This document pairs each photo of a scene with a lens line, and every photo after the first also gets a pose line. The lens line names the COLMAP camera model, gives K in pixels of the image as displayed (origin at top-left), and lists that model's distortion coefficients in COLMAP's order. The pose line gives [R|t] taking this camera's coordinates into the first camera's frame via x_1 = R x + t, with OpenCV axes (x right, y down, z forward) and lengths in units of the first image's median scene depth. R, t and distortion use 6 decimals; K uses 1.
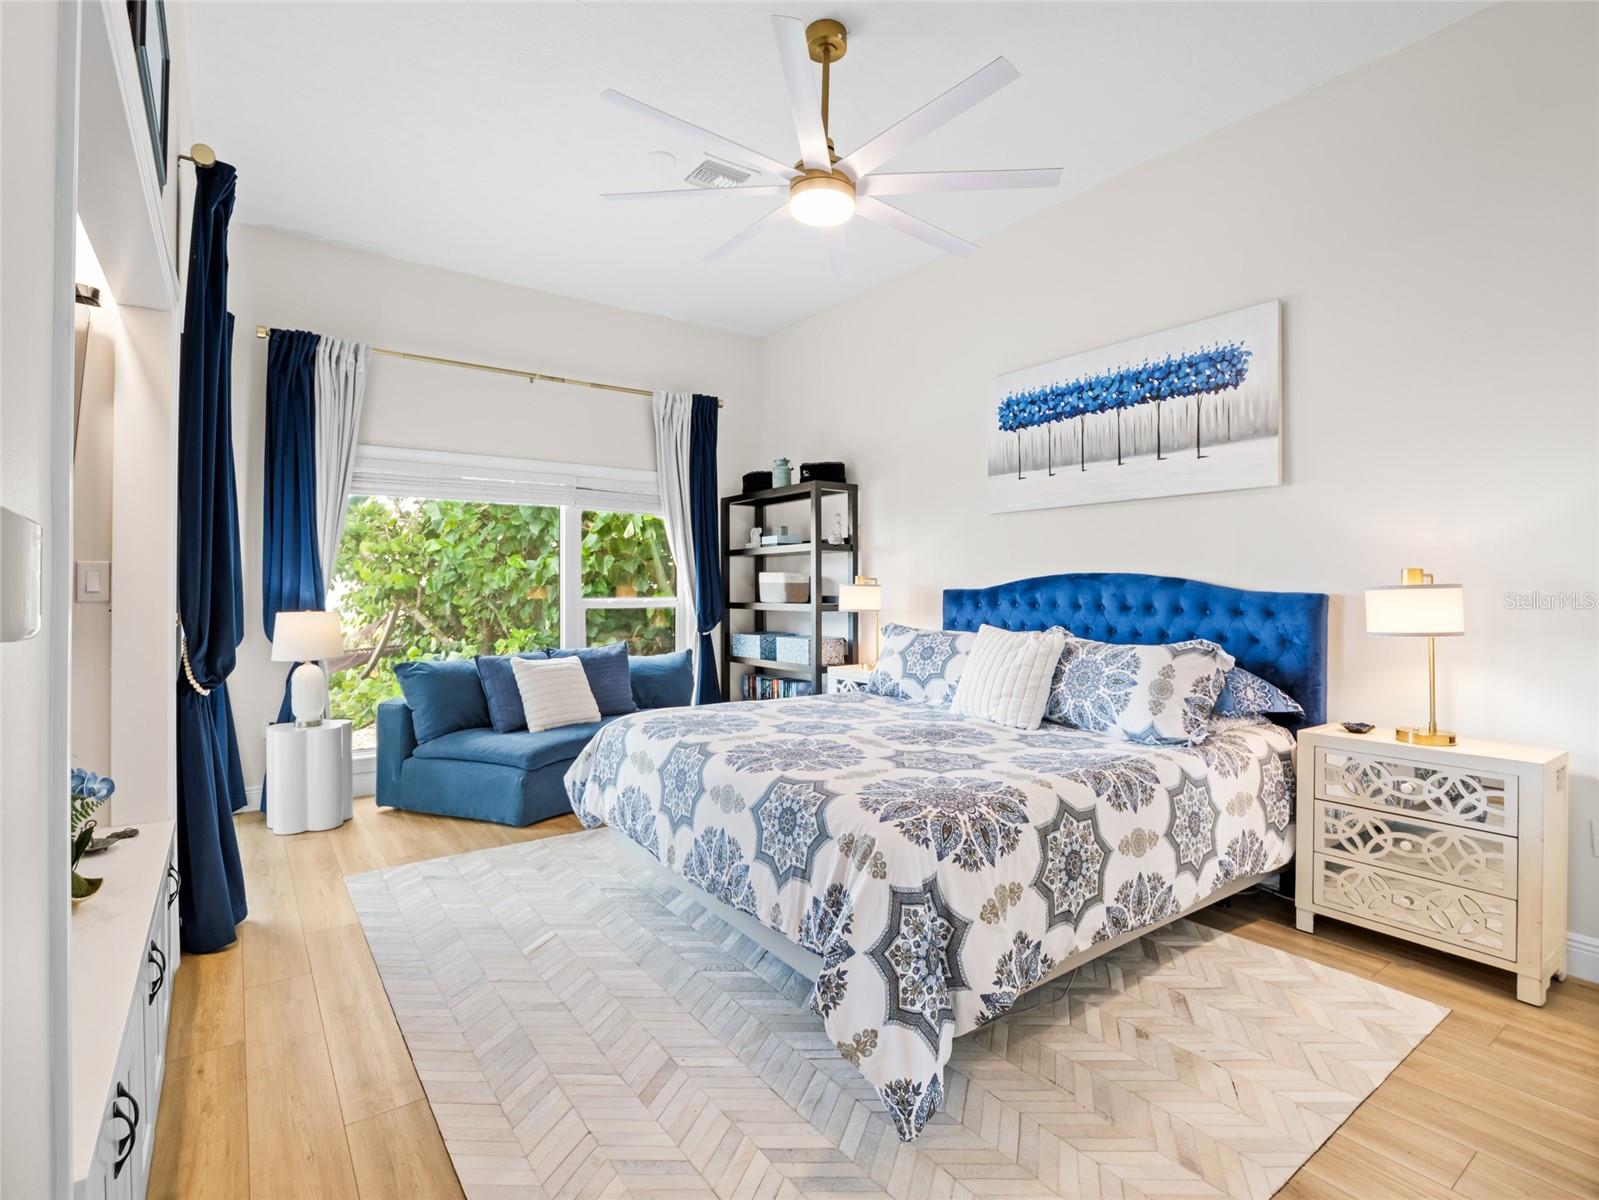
lens RADIAL K [[773.2, 0, 797.2], [0, 773.2, 591.3], [0, 0, 1]] dist [-0.015218, -0.001353]
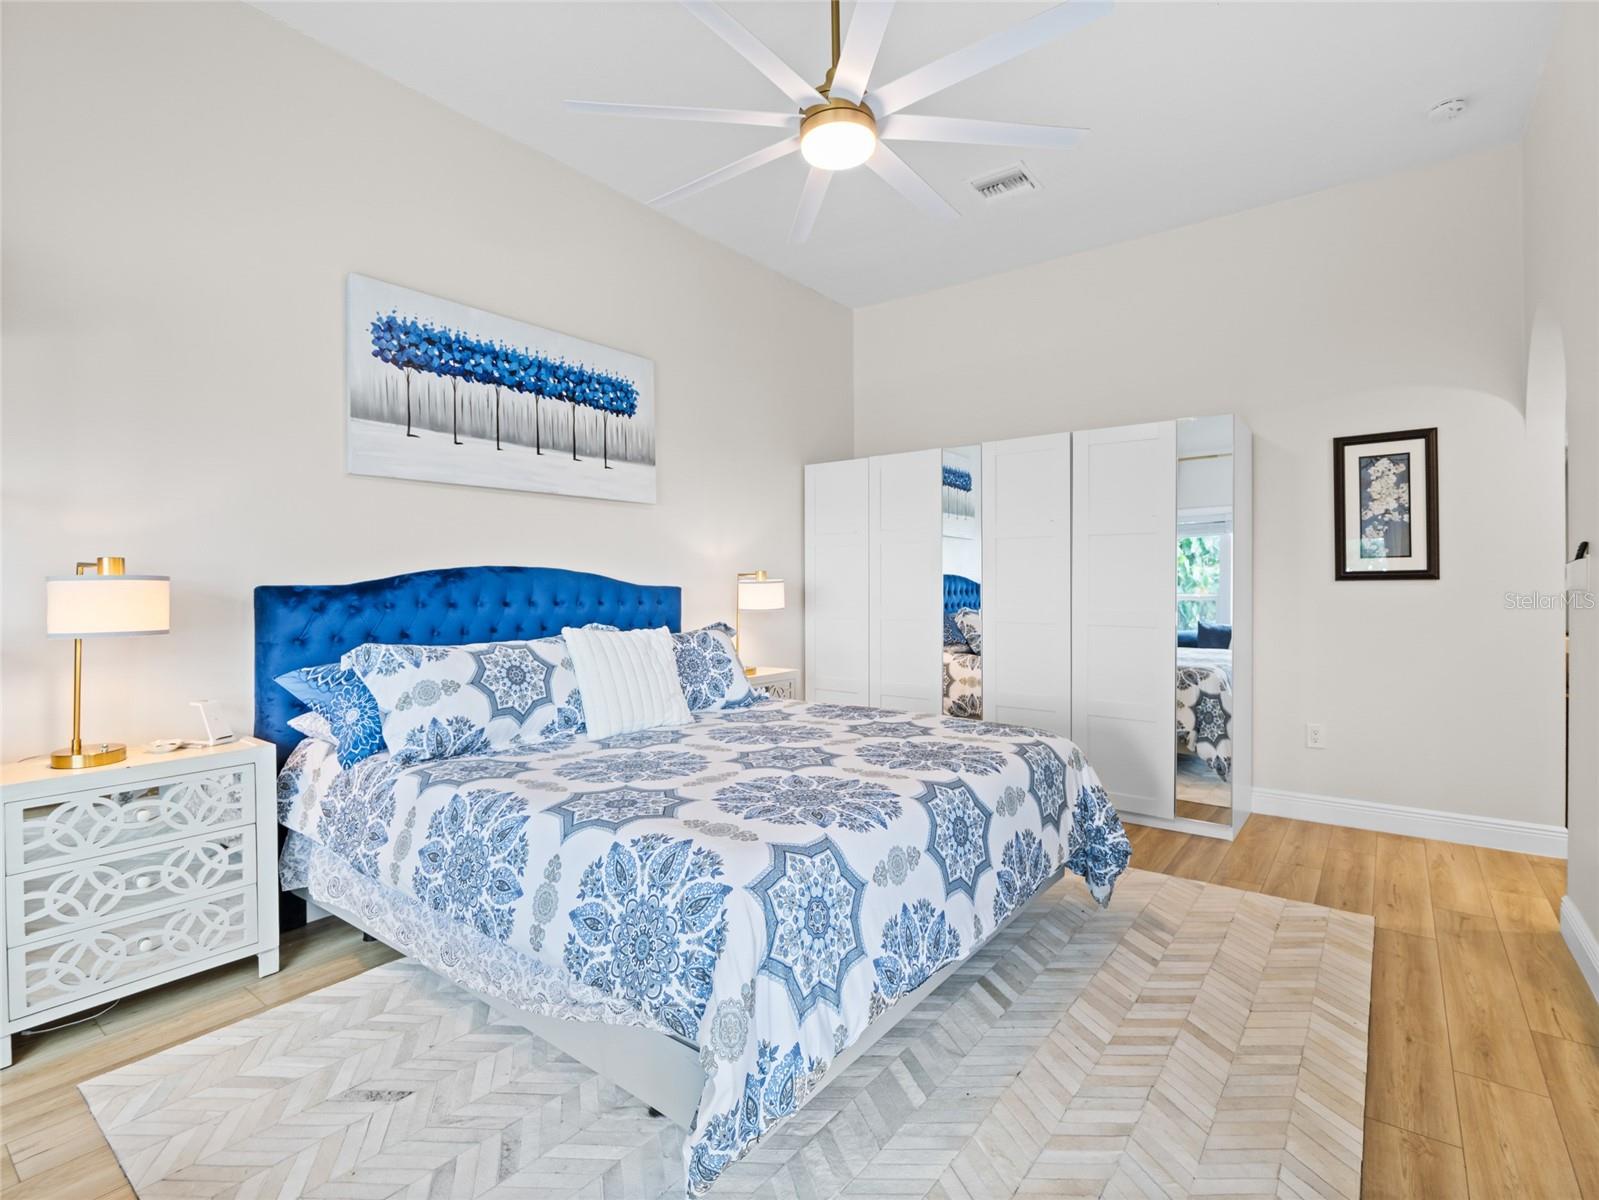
lens RADIAL K [[773.2, 0, 793.6], [0, 773.2, 587.6], [0, 0, 1]] dist [-0.015218, -0.001353]
pose [[-0.276460, -0.003622, 0.961019, -0.616978], [0.006275, 0.999965, 0.005574, -0.002054], [-0.961005, 0.007571, -0.276427, 1.005028]]
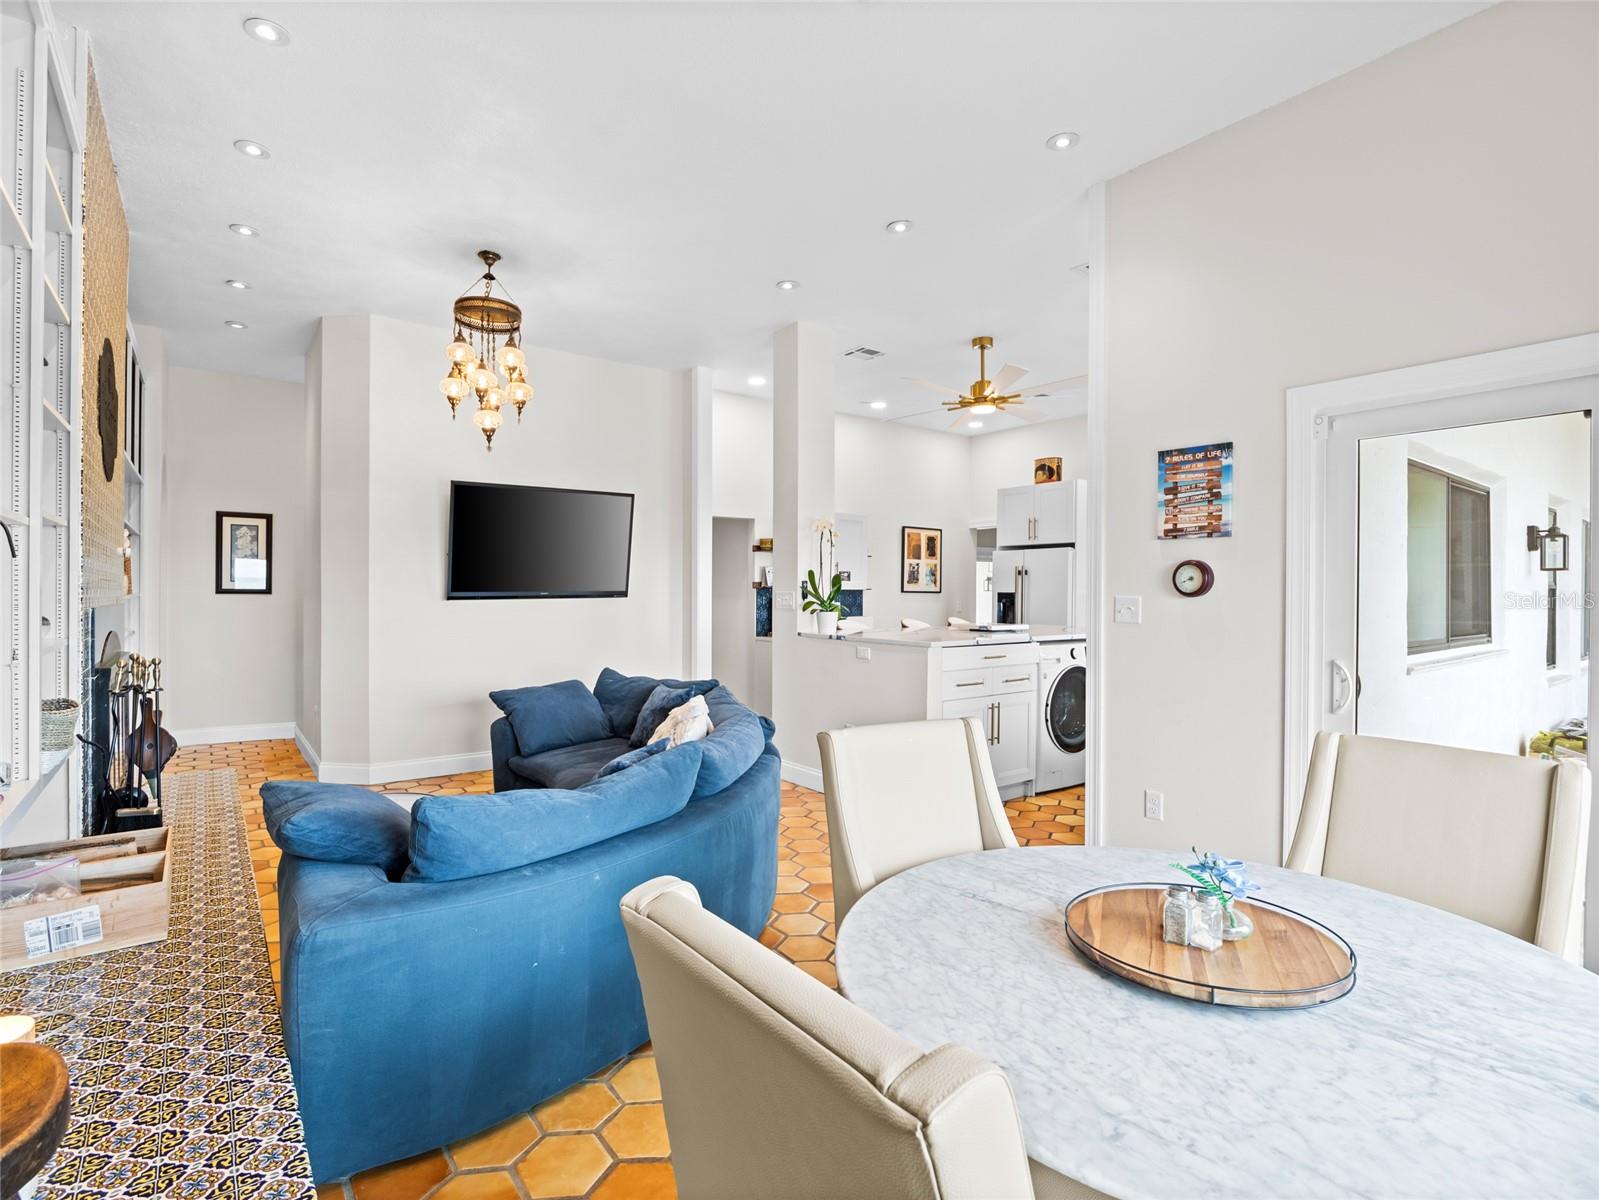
lens RADIAL K [[773.2, 0, 798.7], [0, 773.2, 601.5], [0, 0, 1]] dist [-0.015218, -0.001353]
pose [[-0.999478, -0.010690, -0.030496, -1.074893], [-0.010669, 0.999943, -0.000854, 0.002746], [0.030503, -0.000529, -0.999535, 1.757710]]
